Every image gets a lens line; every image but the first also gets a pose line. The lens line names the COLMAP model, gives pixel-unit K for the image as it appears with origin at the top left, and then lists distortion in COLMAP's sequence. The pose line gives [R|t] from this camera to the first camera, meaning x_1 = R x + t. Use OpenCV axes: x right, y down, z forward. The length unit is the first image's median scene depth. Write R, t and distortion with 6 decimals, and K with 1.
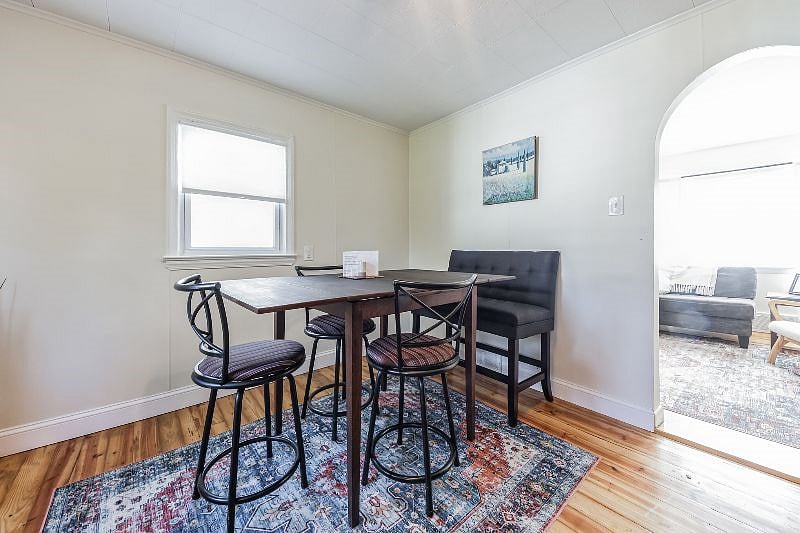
lens RADIAL K [[313.2, 0, 401.9], [0, 313.2, 252.9], [0, 0, 1]] dist [0.000382, 0.000003]
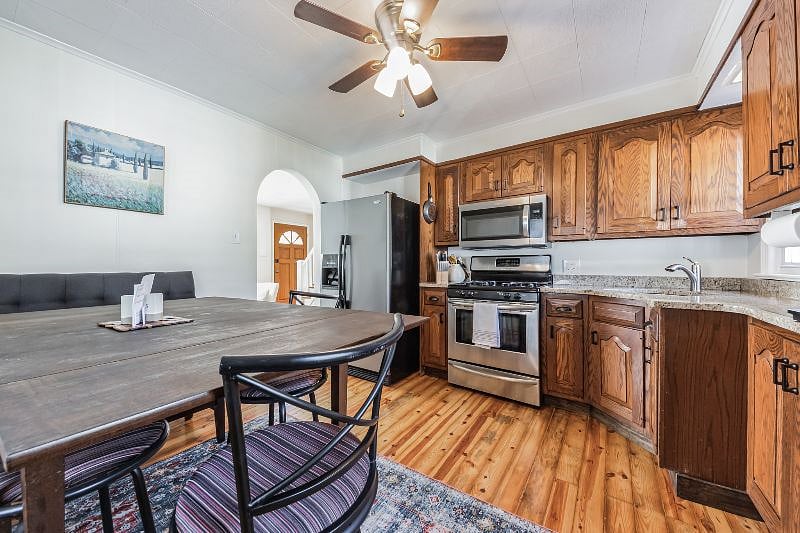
lens RADIAL K [[313.2, 0, 401.9], [0, 313.2, 252.9], [0, 0, 1]] dist [0.000382, 0.000003]
pose [[-0.275648, 0.033581, 0.960672, -0.604761], [-0.001643, 0.999372, -0.035405, -0.026989], [-0.961257, -0.011337, -0.275420, 0.542181]]
